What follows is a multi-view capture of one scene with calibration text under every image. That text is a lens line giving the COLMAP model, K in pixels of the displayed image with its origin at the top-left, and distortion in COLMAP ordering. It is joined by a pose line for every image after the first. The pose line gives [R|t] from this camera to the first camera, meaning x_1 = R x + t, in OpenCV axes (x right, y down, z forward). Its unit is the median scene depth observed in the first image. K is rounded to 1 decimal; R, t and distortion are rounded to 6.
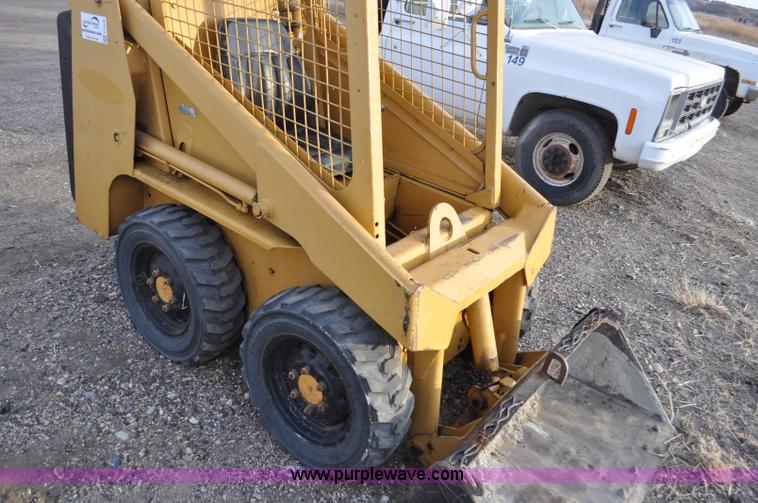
lens RADIAL K [[577.4, 0, 385.5], [0, 577.4, 252.9], [0, 0, 1]] dist [-0.080475, 0.008578]
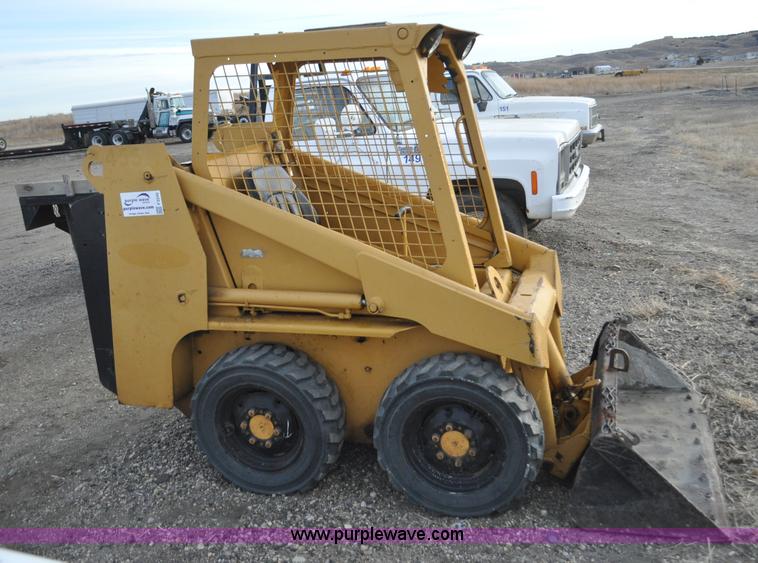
lens RADIAL K [[686.8, 0, 411.3], [0, 686.8, 267.3], [0, 0, 1]] dist [-0.079207, 0.000000]
pose [[0.909572, -0.276288, 0.310392, -0.470315], [0.331930, 0.932450, -0.142689, 0.063626], [-0.250001, 0.232814, 0.939839, -0.306503]]
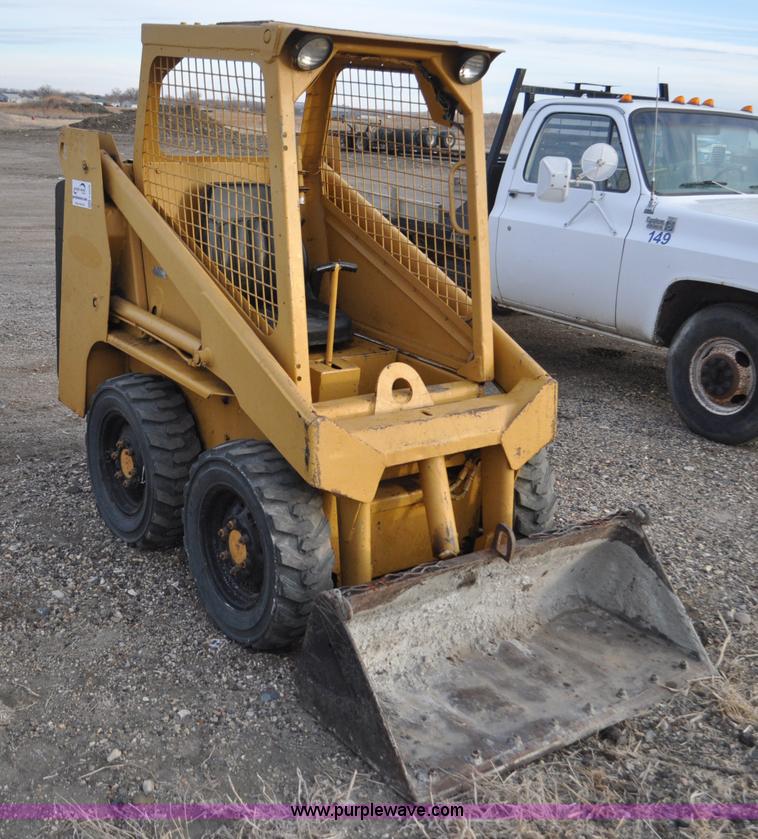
lens RADIAL K [[985.7, 0, 362.8], [0, 985.7, 444.8], [0, 0, 1]] dist [-0.081196, 0.000000]
pose [[0.962323, 0.027221, -0.270543, 0.436910], [-0.069418, 0.986600, -0.147651, 0.257789], [0.262899, 0.160868, 0.951318, -0.449087]]
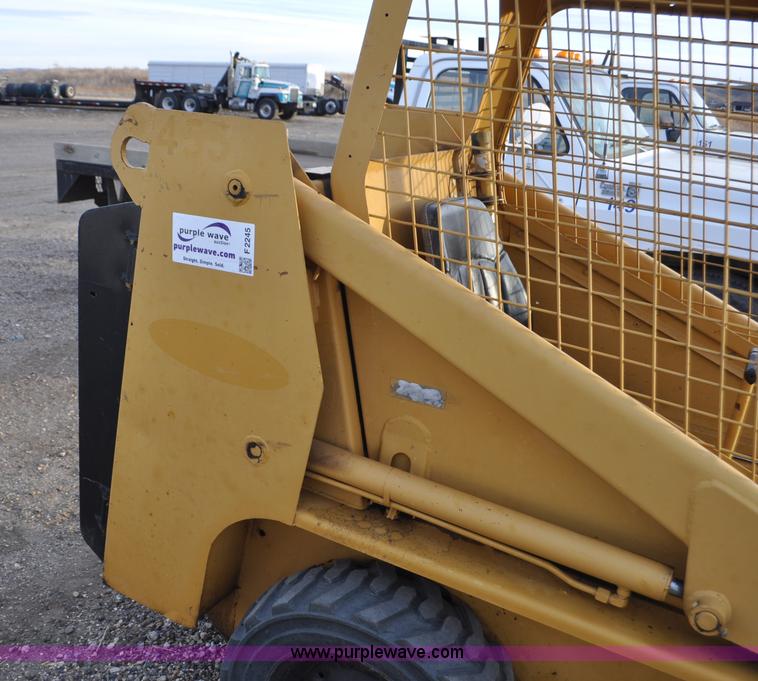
lens RADIAL K [[783.8, 0, 270.2], [0, 783.8, 347.9], [0, 0, 1]] dist [-0.081983, 0.000000]
pose [[0.995068, -0.089224, 0.043340, -0.489432], [0.093929, 0.988006, -0.122559, -0.210589], [-0.031885, 0.126025, 0.991514, 0.299732]]
